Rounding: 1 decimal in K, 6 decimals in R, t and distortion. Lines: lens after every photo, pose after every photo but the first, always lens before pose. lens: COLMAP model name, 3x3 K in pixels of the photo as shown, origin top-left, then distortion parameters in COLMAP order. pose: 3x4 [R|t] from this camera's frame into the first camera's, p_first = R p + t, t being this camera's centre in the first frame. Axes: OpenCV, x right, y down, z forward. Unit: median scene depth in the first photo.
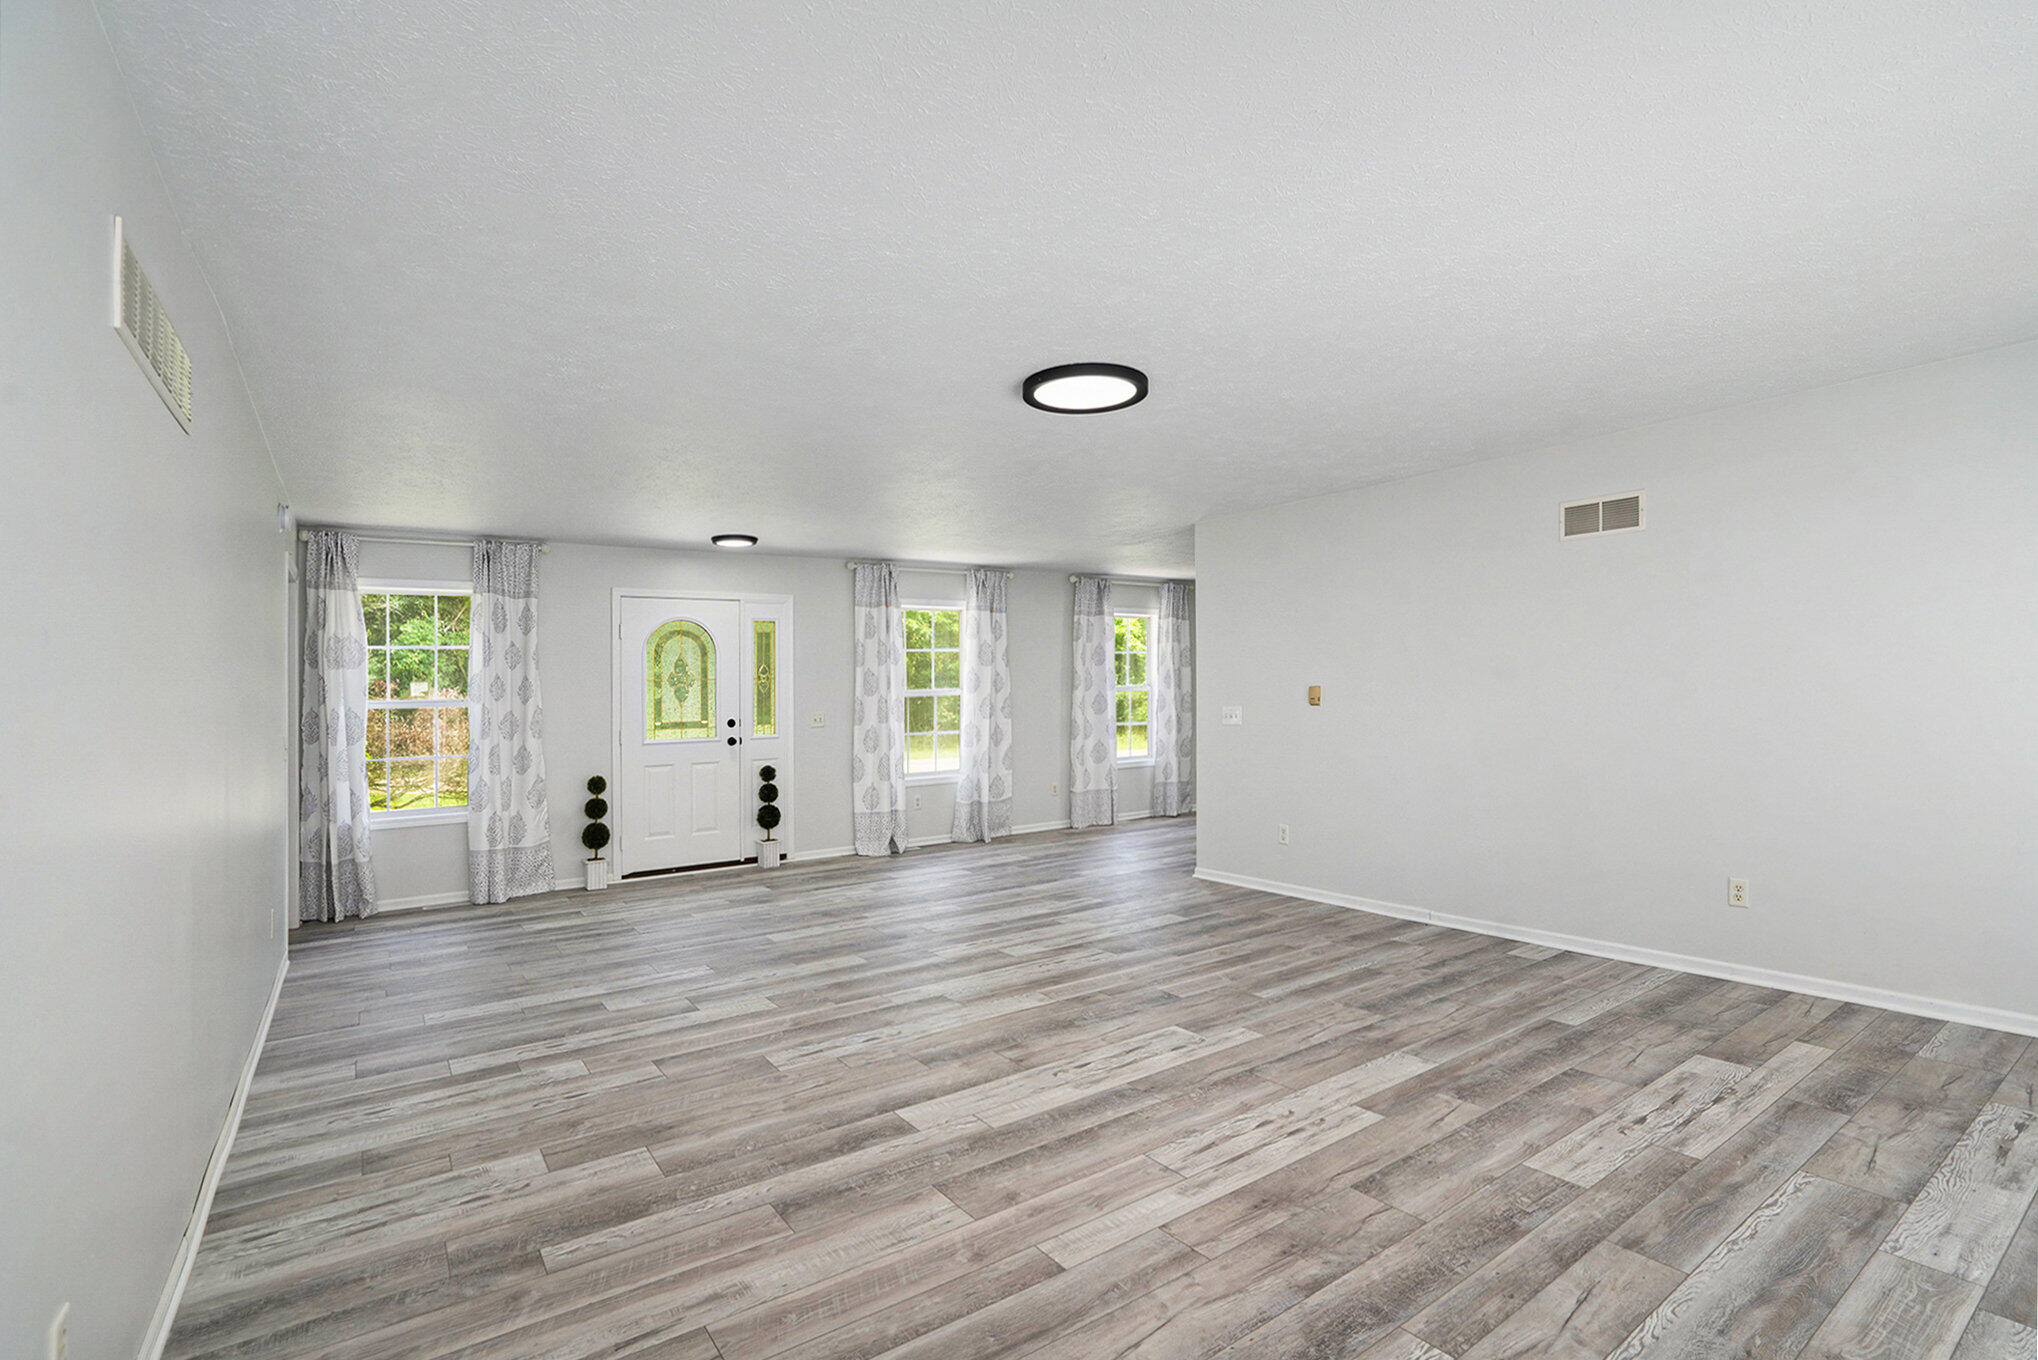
lens RADIAL K [[935.2, 0, 1031.3], [0, 935.2, 683.0], [0, 0, 1]] dist [-0.004895, 0.000990]
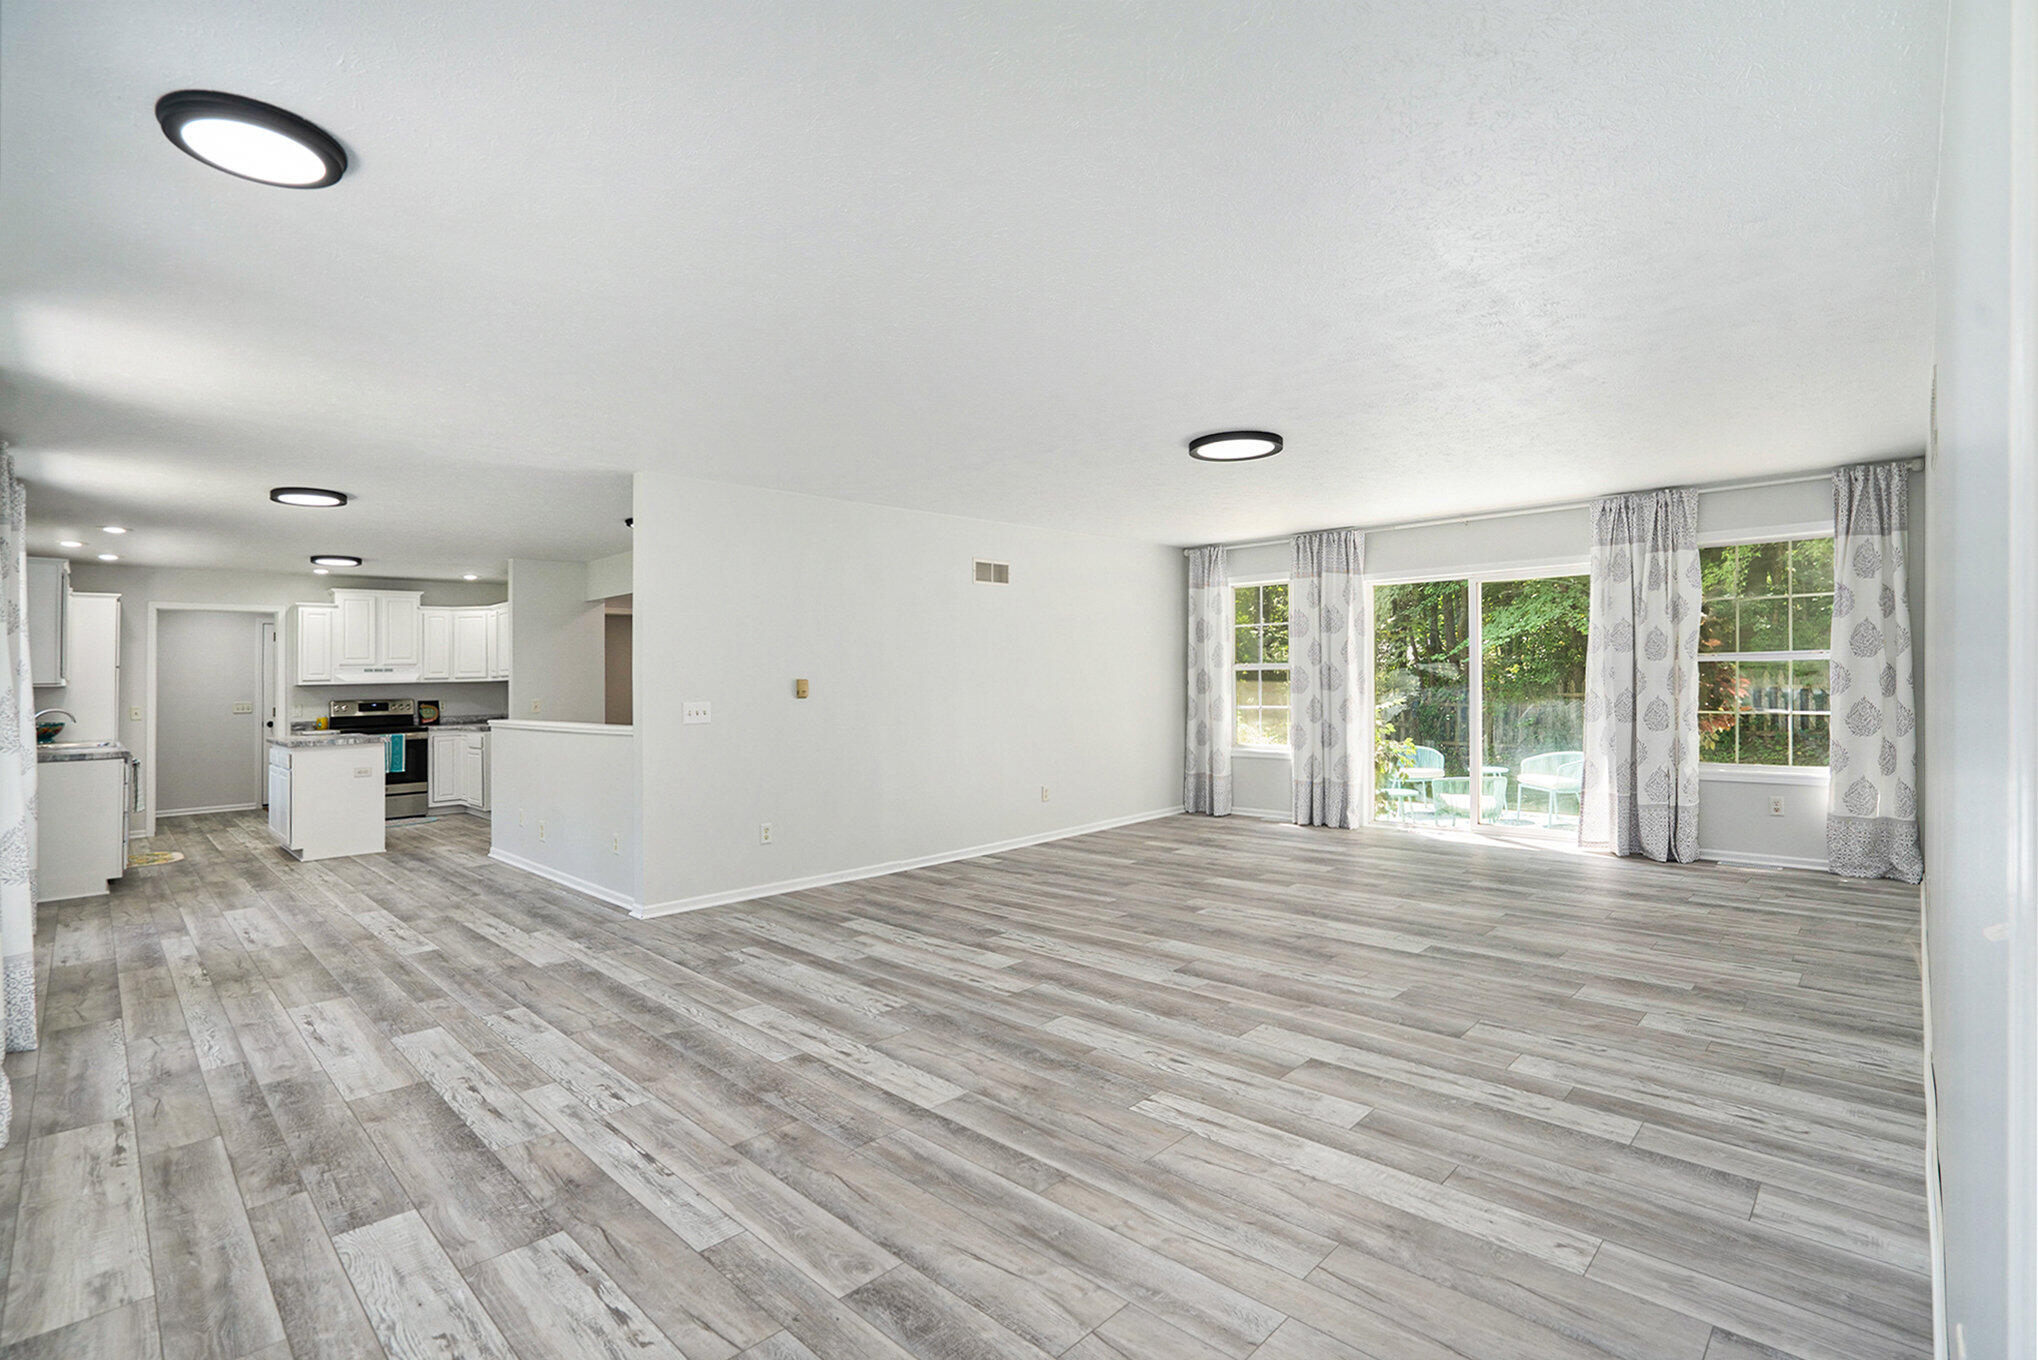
lens RADIAL K [[935.2, 0, 1023.8], [0, 935.2, 681.0], [0, 0, 1]] dist [-0.004895, 0.000990]
pose [[-0.189576, 0.035382, 0.981228, -1.300181], [0.001573, 0.999360, -0.035732, 0.072592], [-0.981865, -0.005230, -0.189510, 1.653570]]
